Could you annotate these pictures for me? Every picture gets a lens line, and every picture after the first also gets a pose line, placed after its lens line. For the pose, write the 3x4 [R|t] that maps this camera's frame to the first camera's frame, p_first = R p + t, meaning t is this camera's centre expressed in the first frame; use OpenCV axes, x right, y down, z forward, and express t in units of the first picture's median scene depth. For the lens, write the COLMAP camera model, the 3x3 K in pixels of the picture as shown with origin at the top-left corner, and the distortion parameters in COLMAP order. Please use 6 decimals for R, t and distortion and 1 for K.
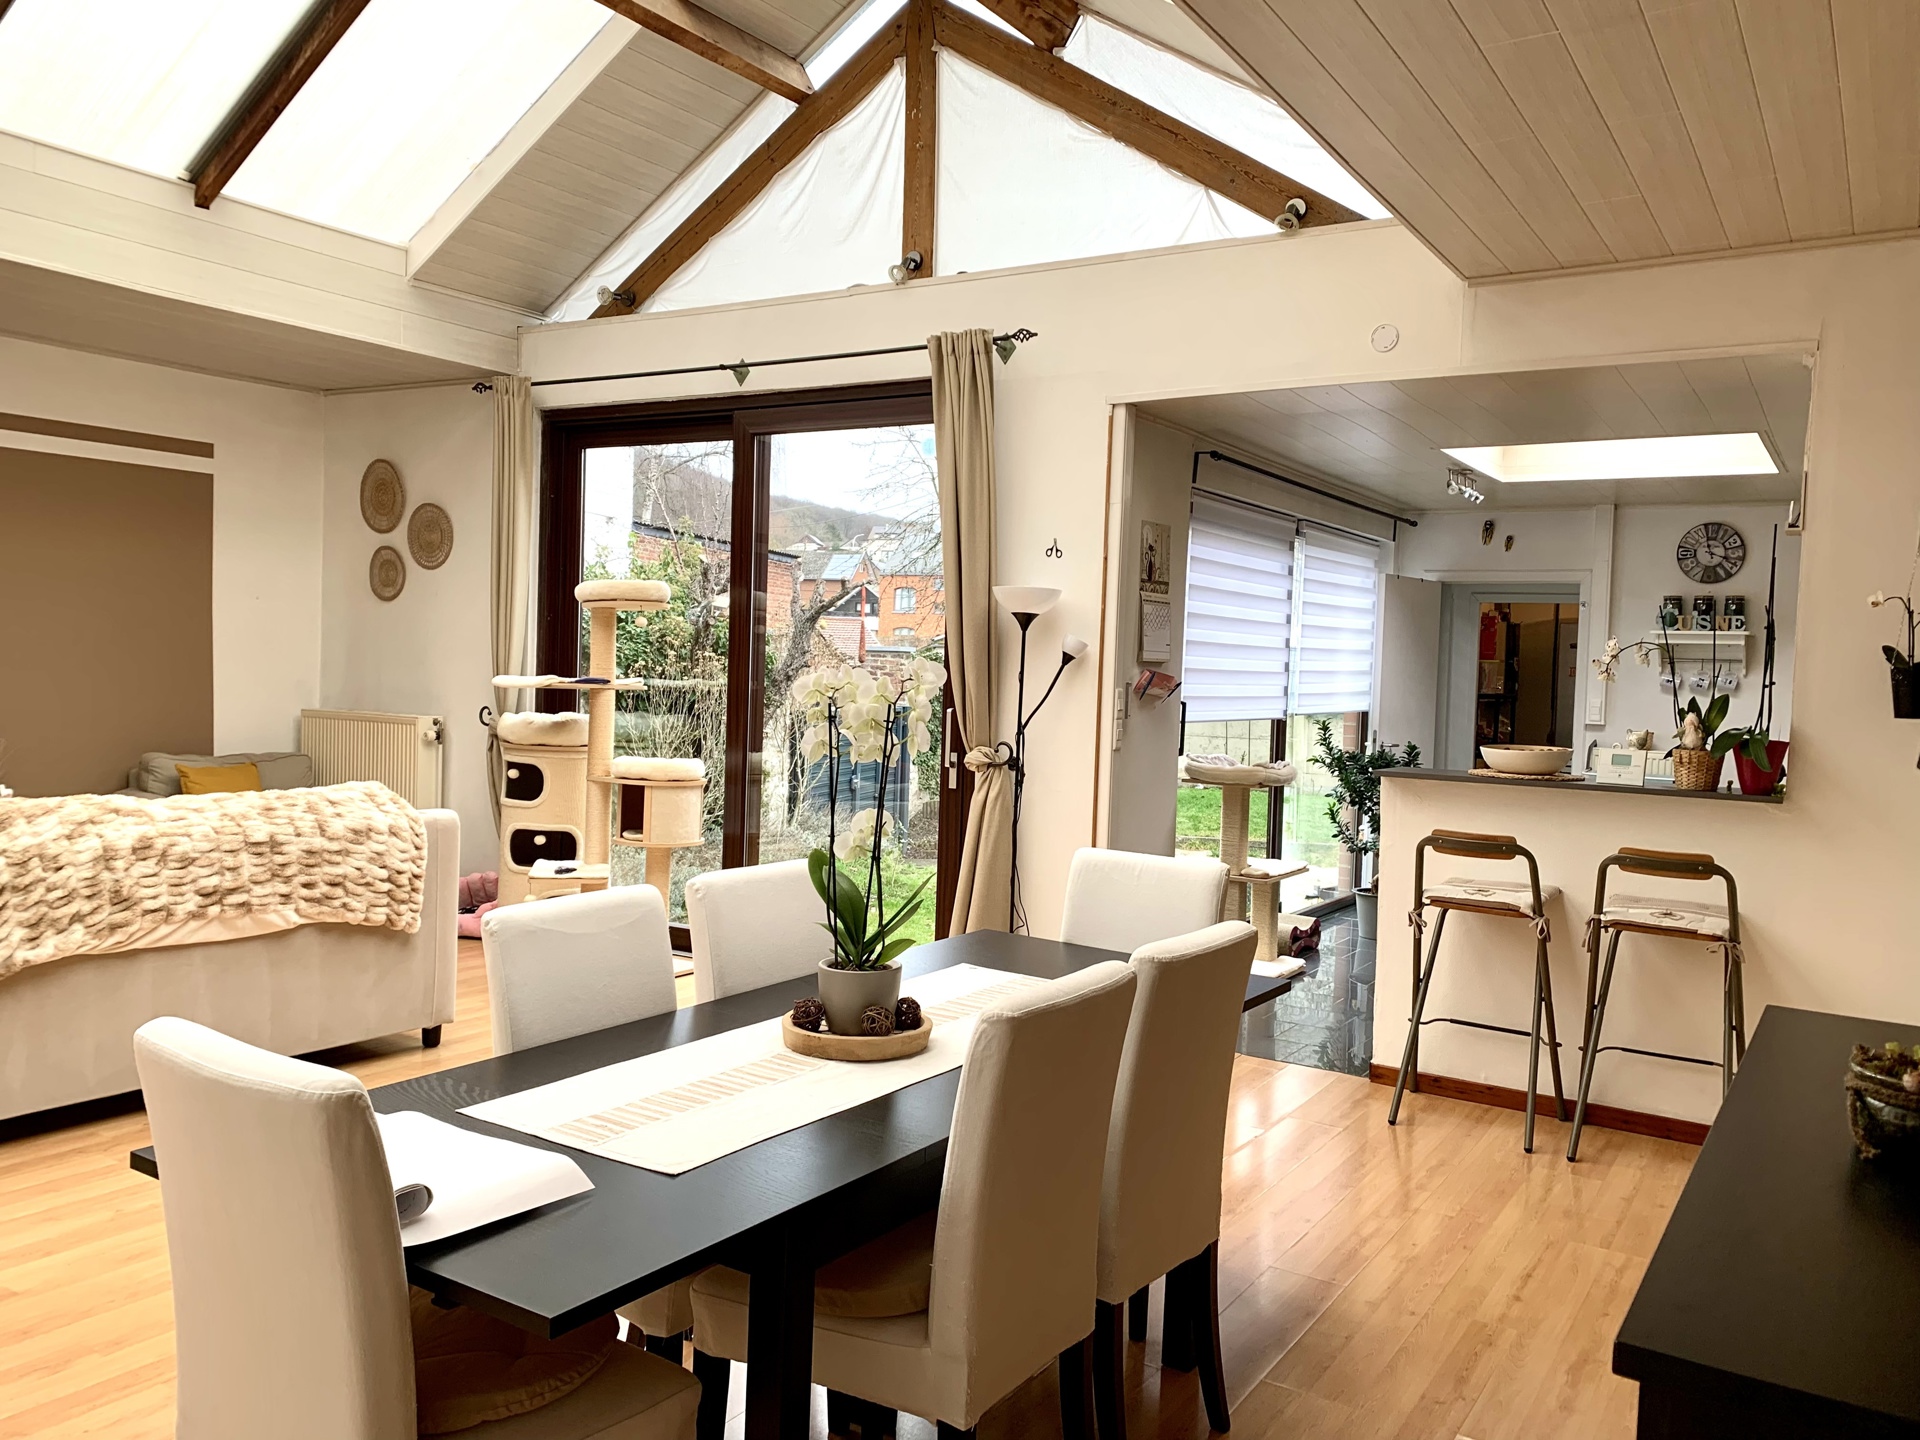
lens RADIAL K [[1452.6, 0, 953.5], [0, 1452.6, 711.3], [0, 0, 1]] dist [0.022602, -0.008380]
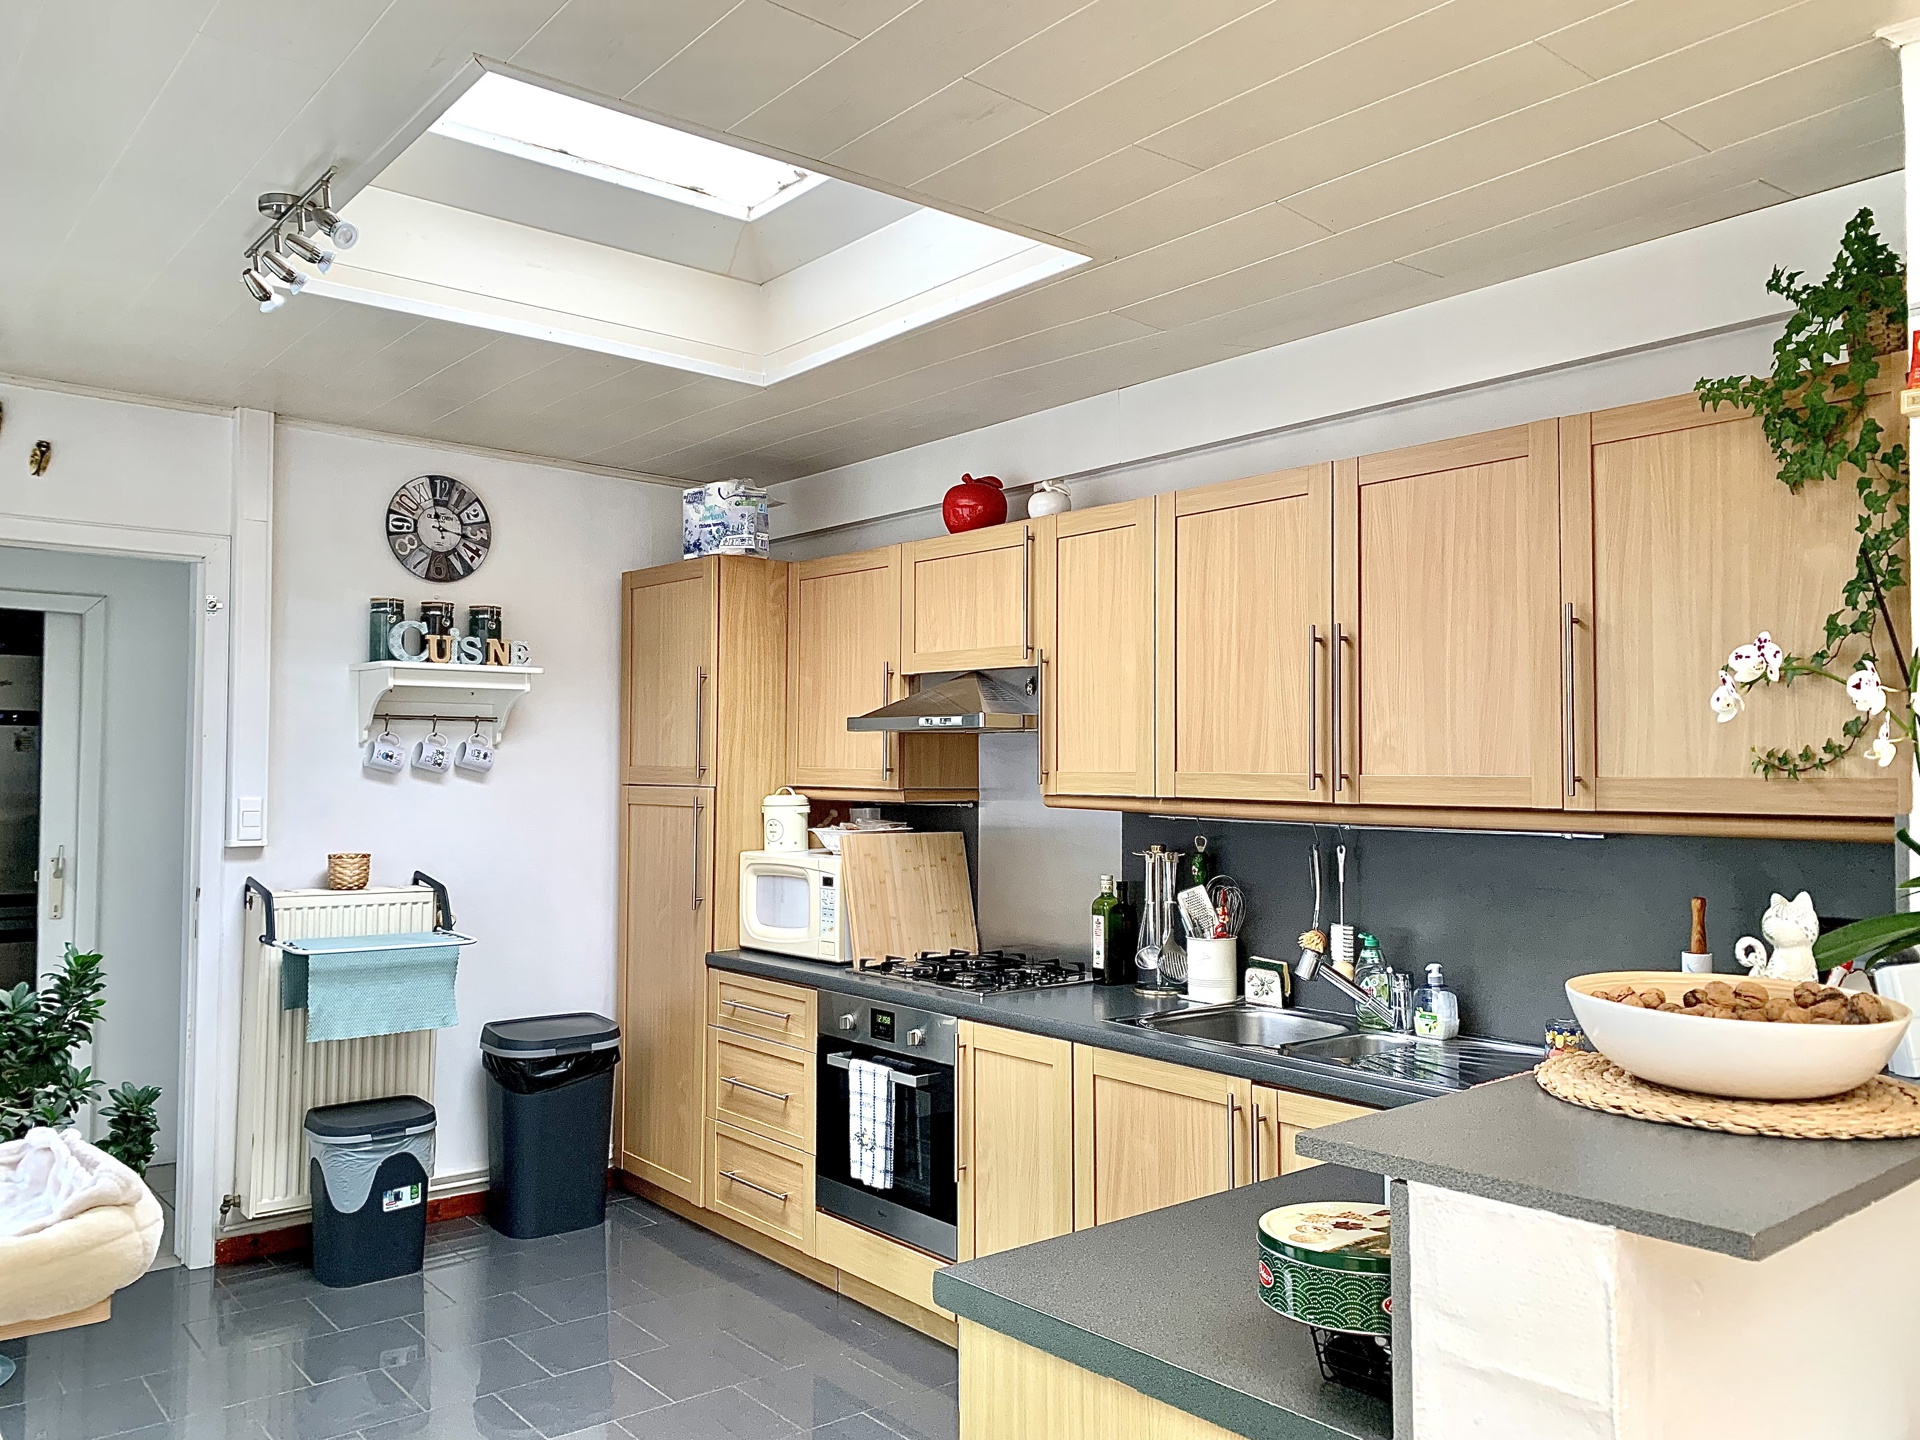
lens RADIAL K [[1452.6, 0, 953.5], [0, 1452.6, 711.3], [0, 0, 1]] dist [0.022602, -0.008380]
pose [[0.300564, 0.003318, 0.953756, 0.037580], [0.039608, 0.999088, -0.015958, -0.020316], [-0.952939, 0.042573, 0.300158, 0.642092]]
